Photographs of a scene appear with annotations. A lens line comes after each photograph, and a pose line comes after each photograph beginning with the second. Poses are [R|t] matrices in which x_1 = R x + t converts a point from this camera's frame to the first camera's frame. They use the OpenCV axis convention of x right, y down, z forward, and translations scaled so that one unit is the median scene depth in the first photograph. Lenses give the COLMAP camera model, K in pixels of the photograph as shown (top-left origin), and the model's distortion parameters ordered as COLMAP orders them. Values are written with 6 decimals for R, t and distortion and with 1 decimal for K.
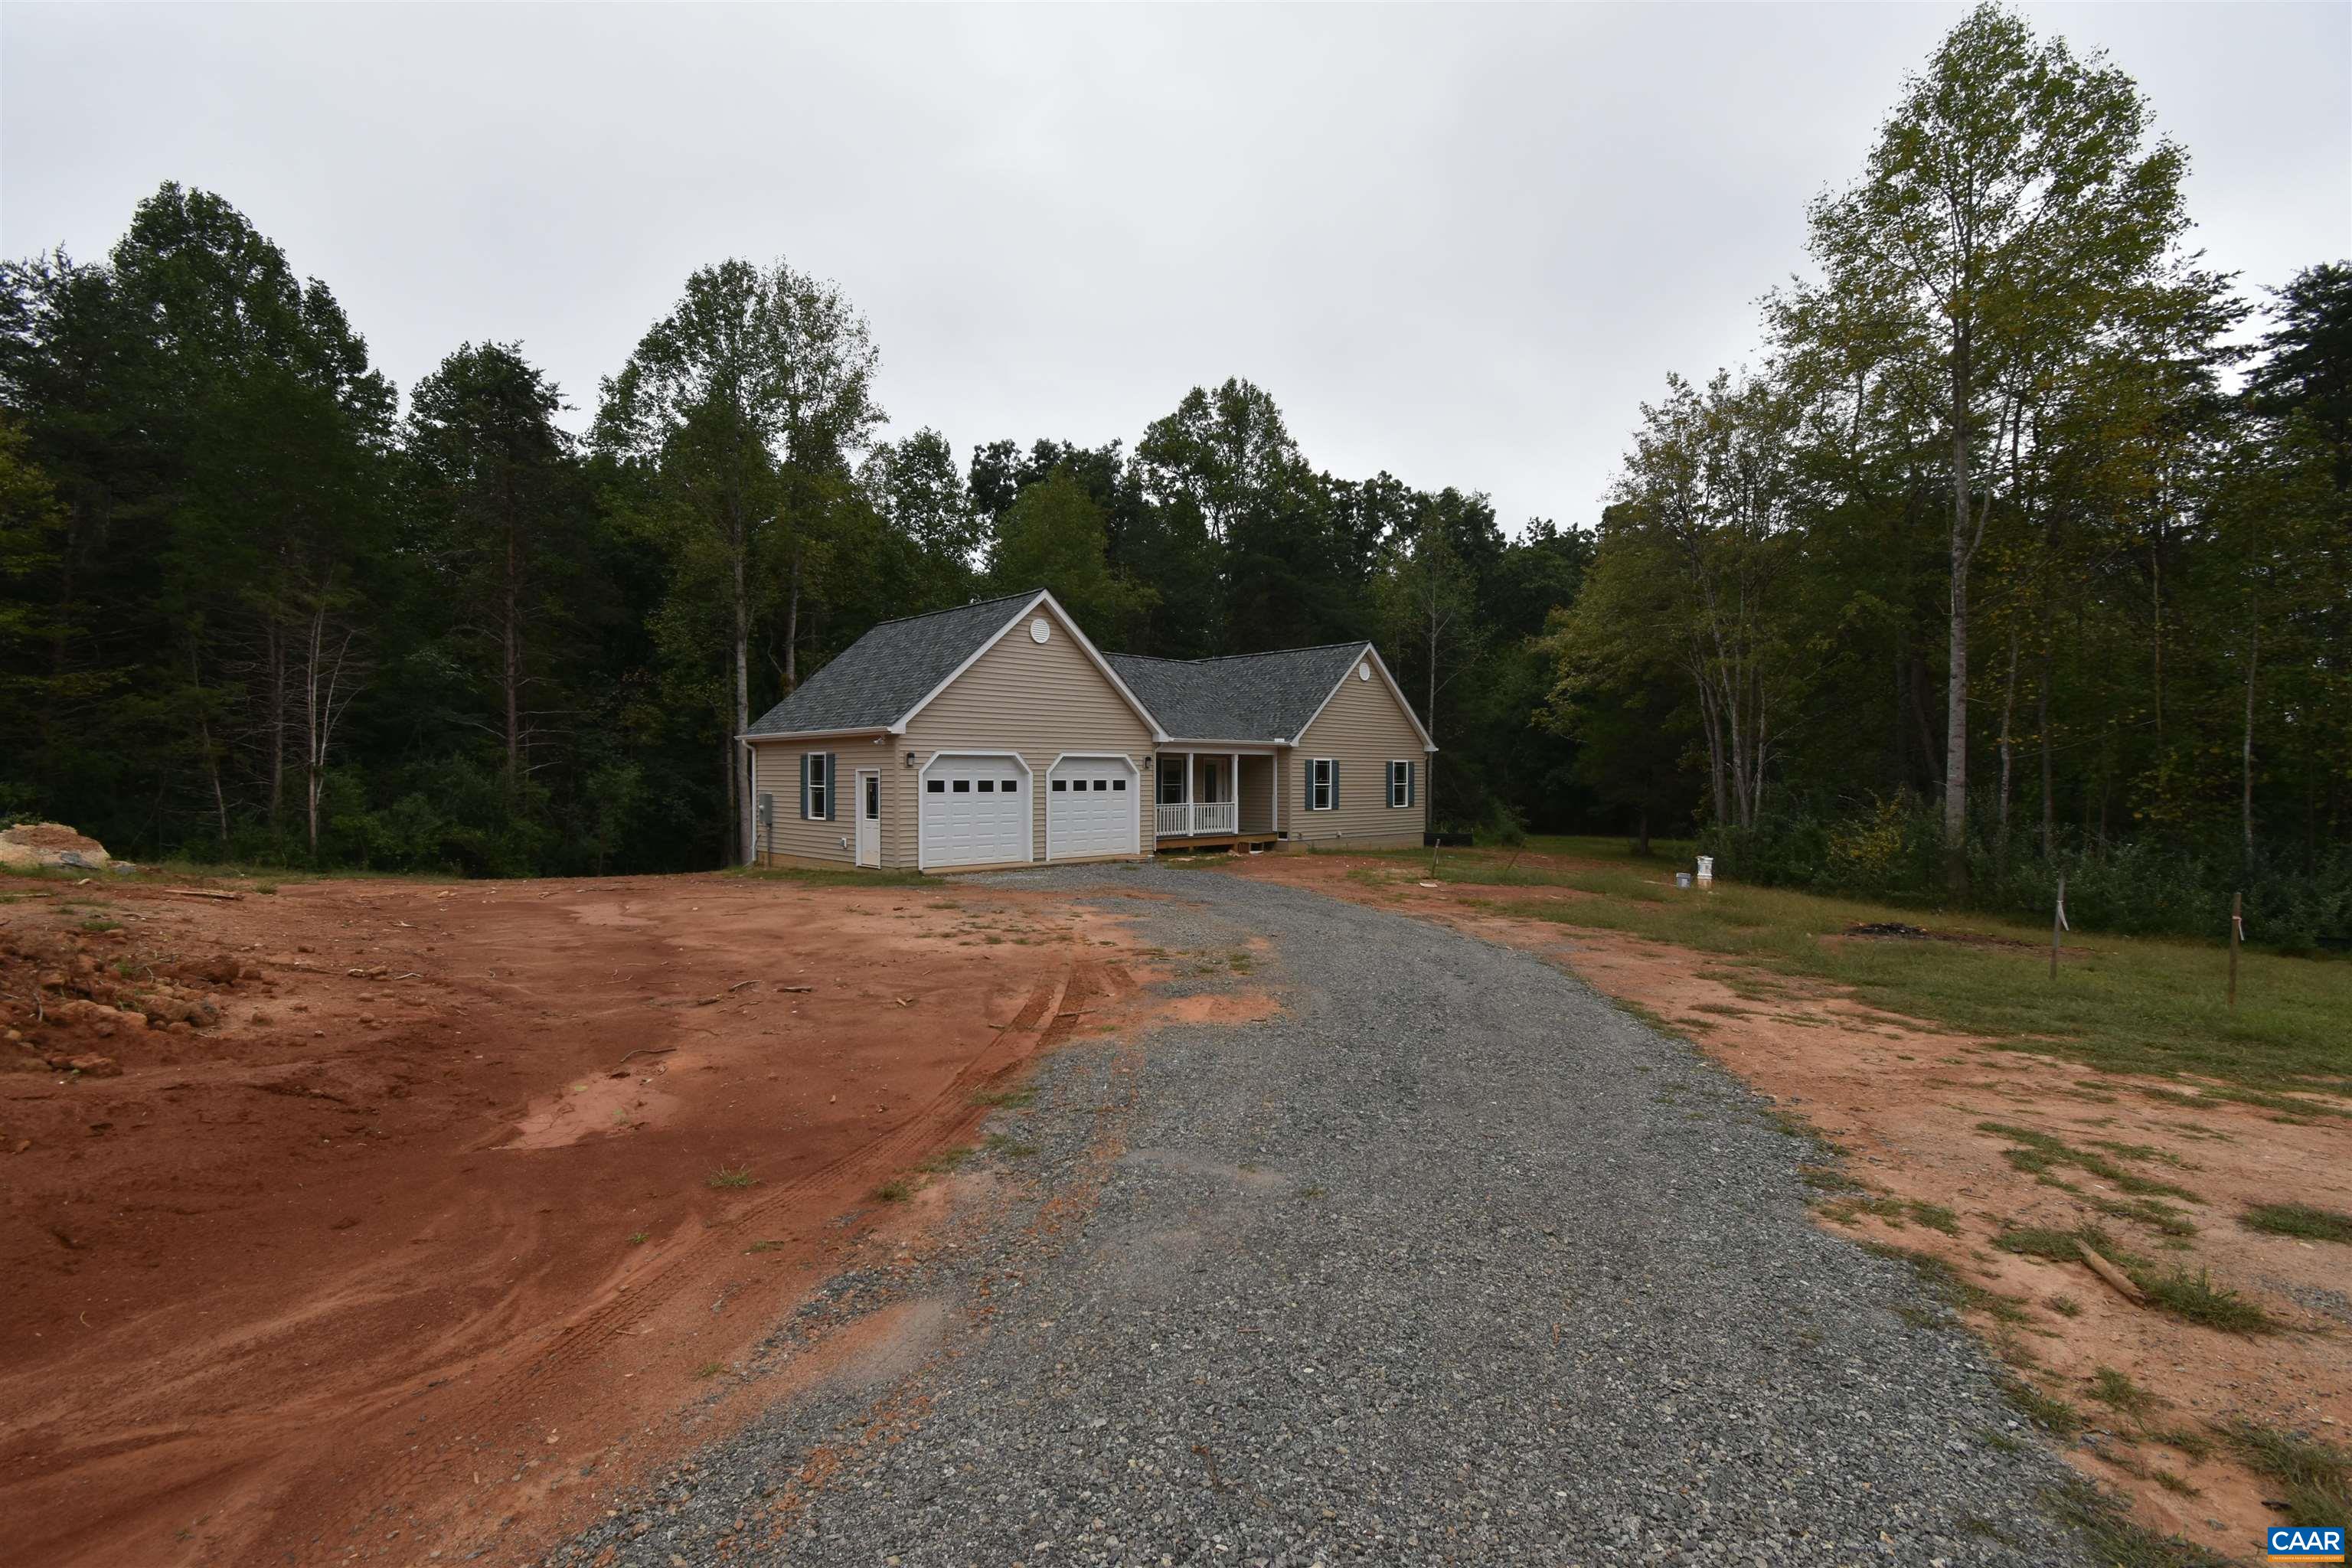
lens RADIAL K [[1027.0, 0, 1176.0], [0, 1027.0, 784.0], [0, 0, 1]] dist [0.009667, -0.004304]
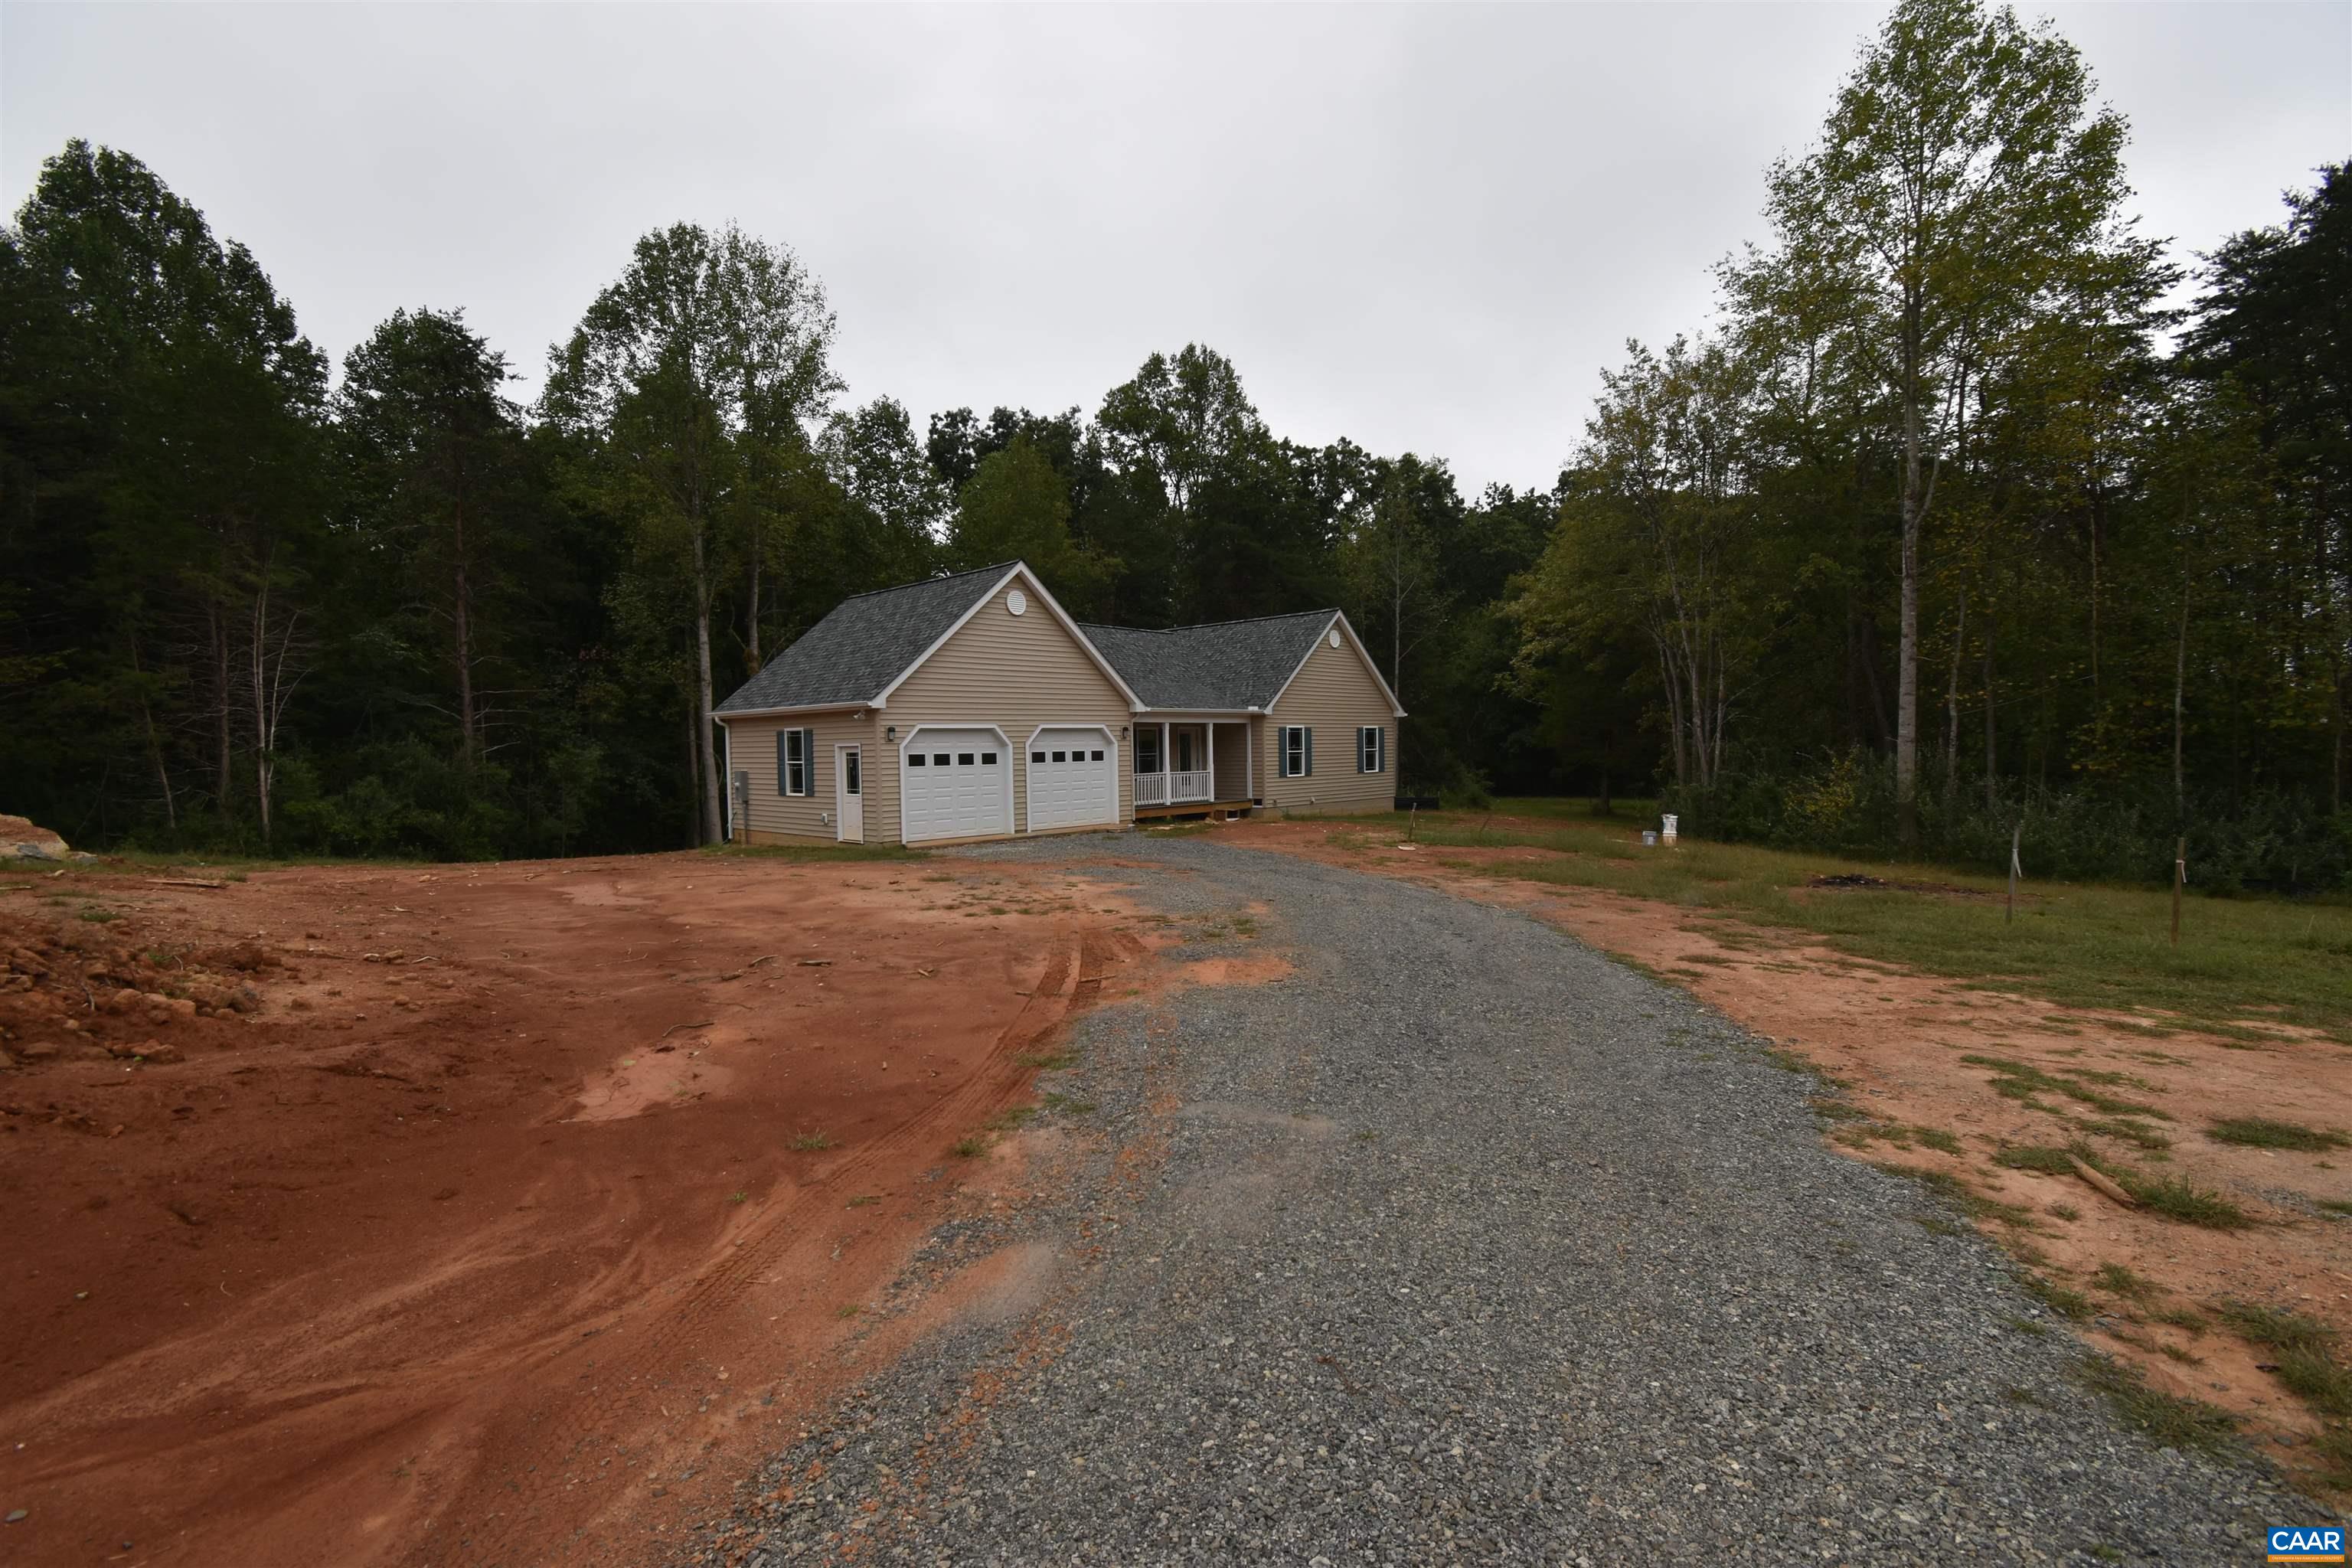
lens RADIAL K [[1026.5, 0, 1175.6], [0, 1026.5, 780.9], [0, 0, 1]] dist [0.010843, -0.004798]
pose [[0.999102, -0.018976, 0.037877, -0.017641], [0.017943, 0.999463, 0.027424, -0.000471], [-0.038377, -0.026720, 0.998906, -0.007907]]
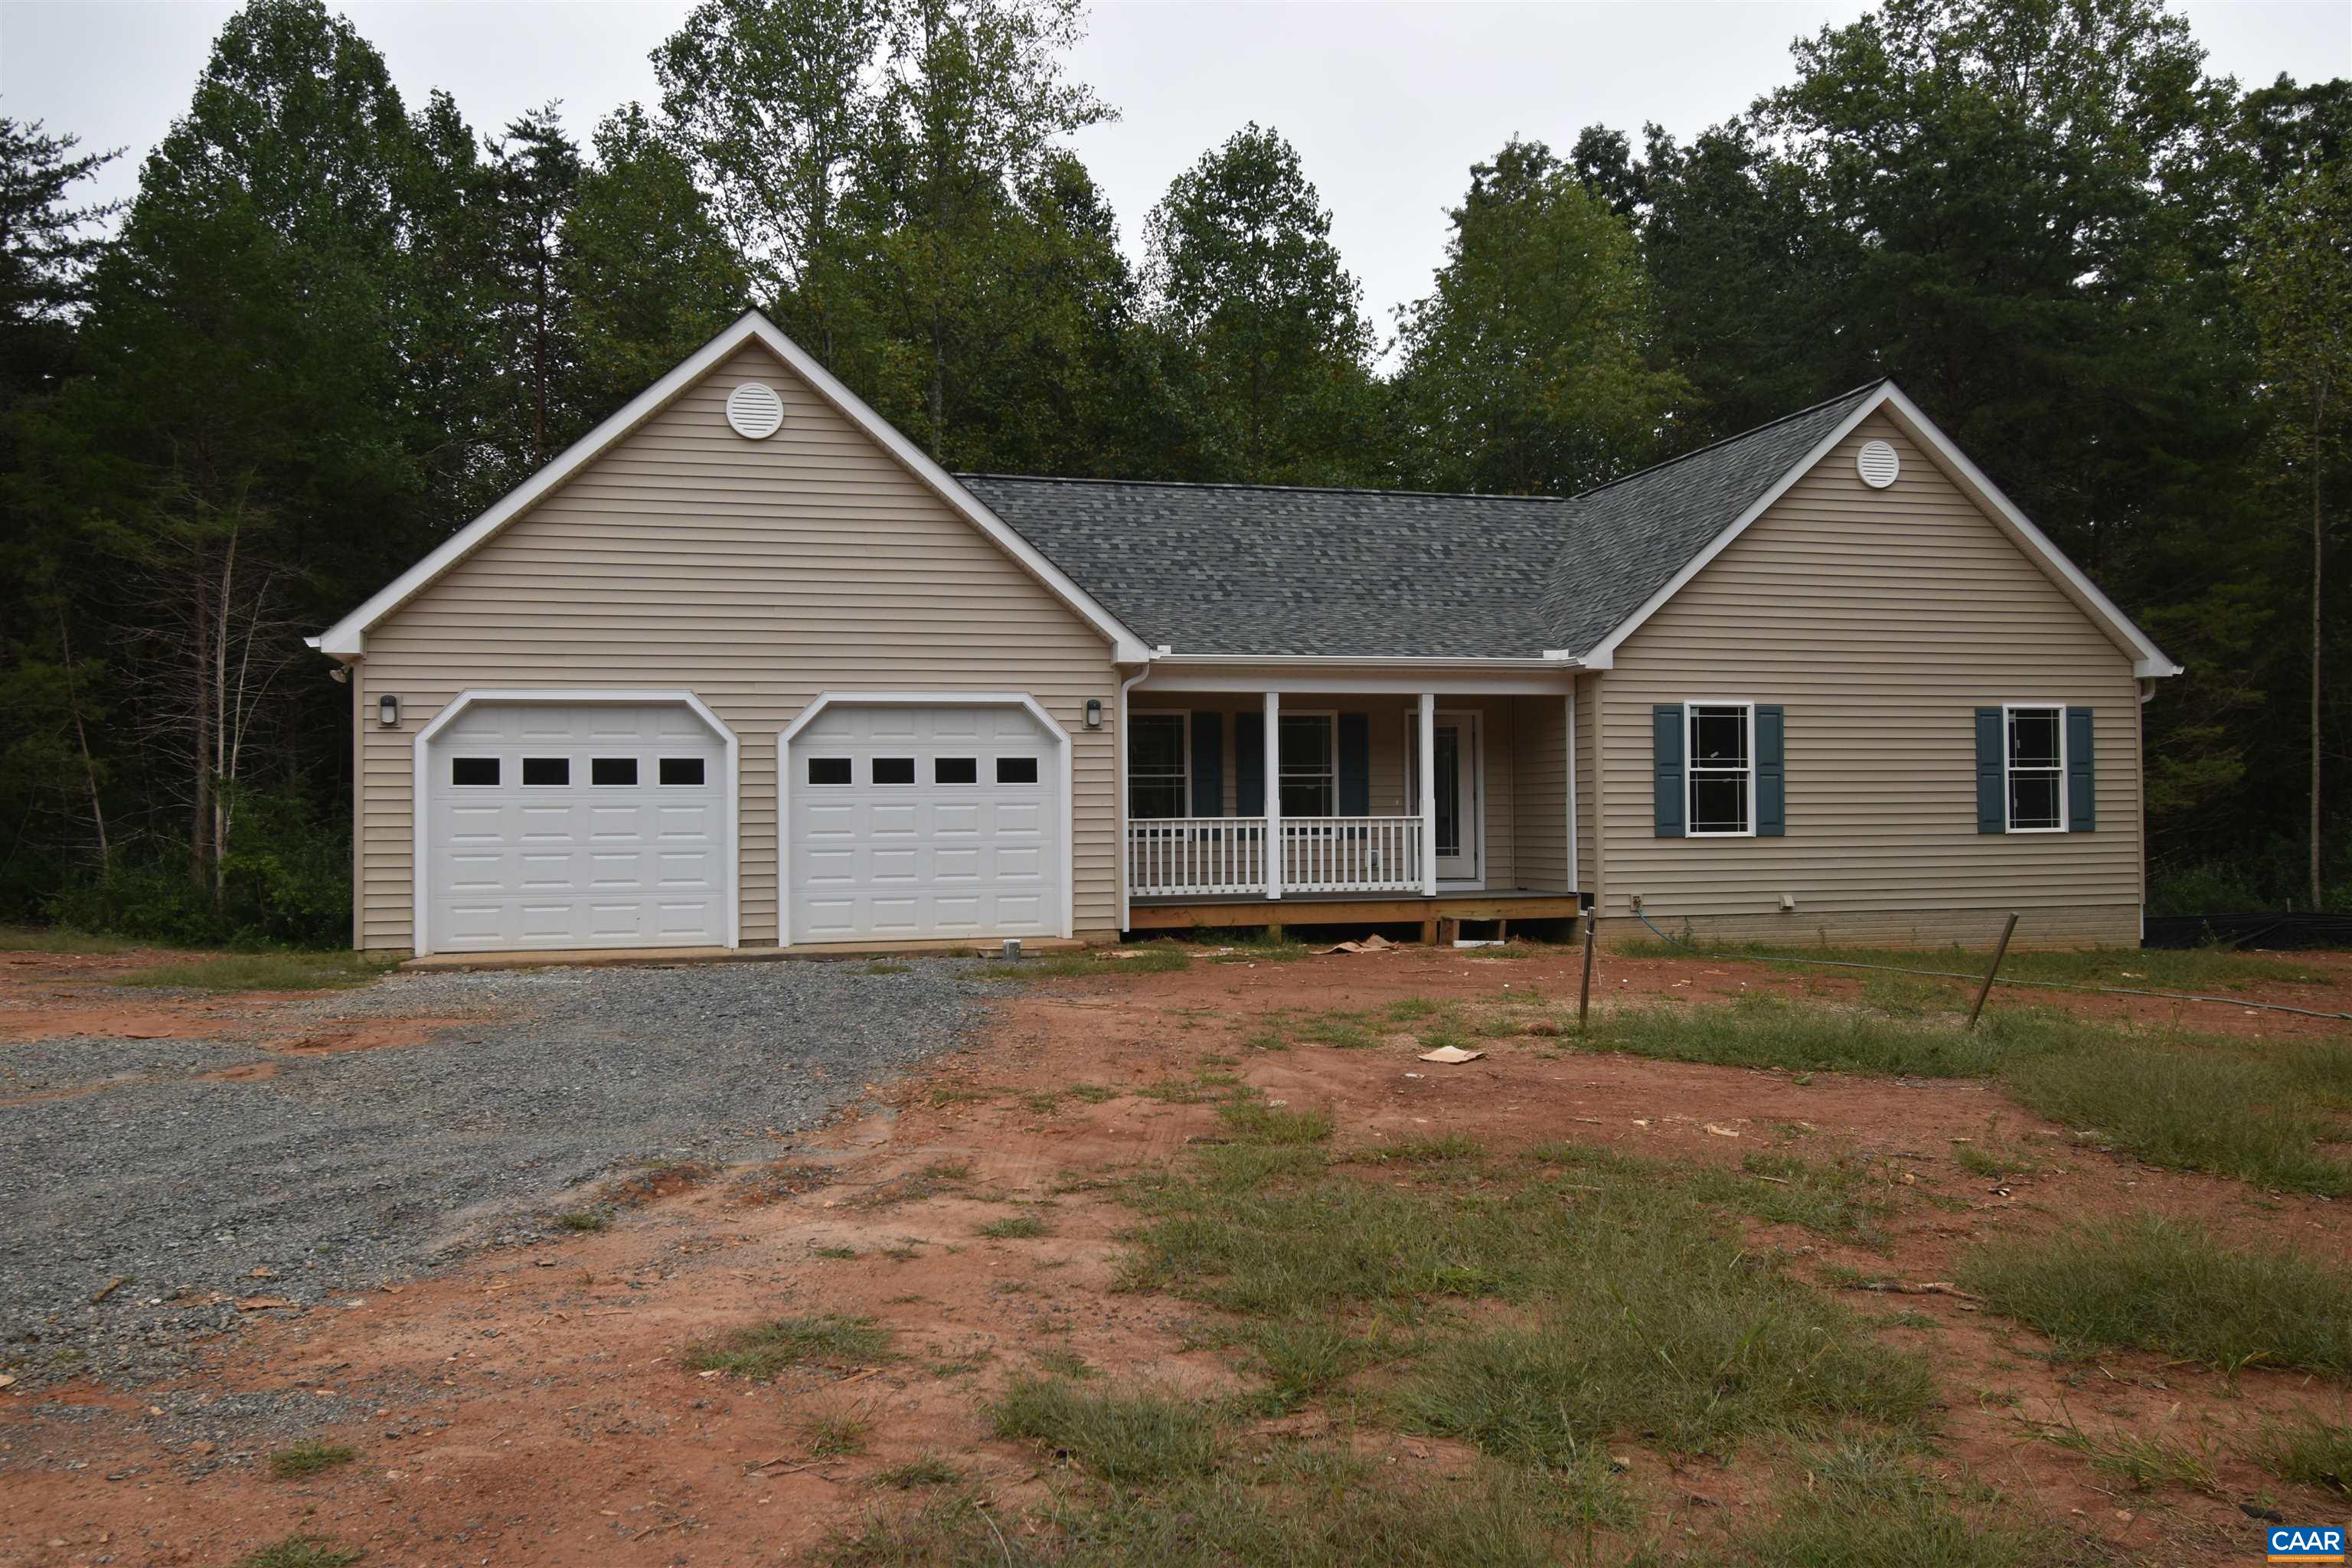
lens RADIAL K [[1780.4, 0, 1176.0], [0, 1780.4, 784.0], [0, 0, 1]] dist [0.003813, 0.002254]
pose [[0.865377, -0.018034, -0.500797, 0.363280], [0.006552, 0.999674, -0.024678, 0.025070], [0.501079, 0.018075, 0.865213, 0.414252]]
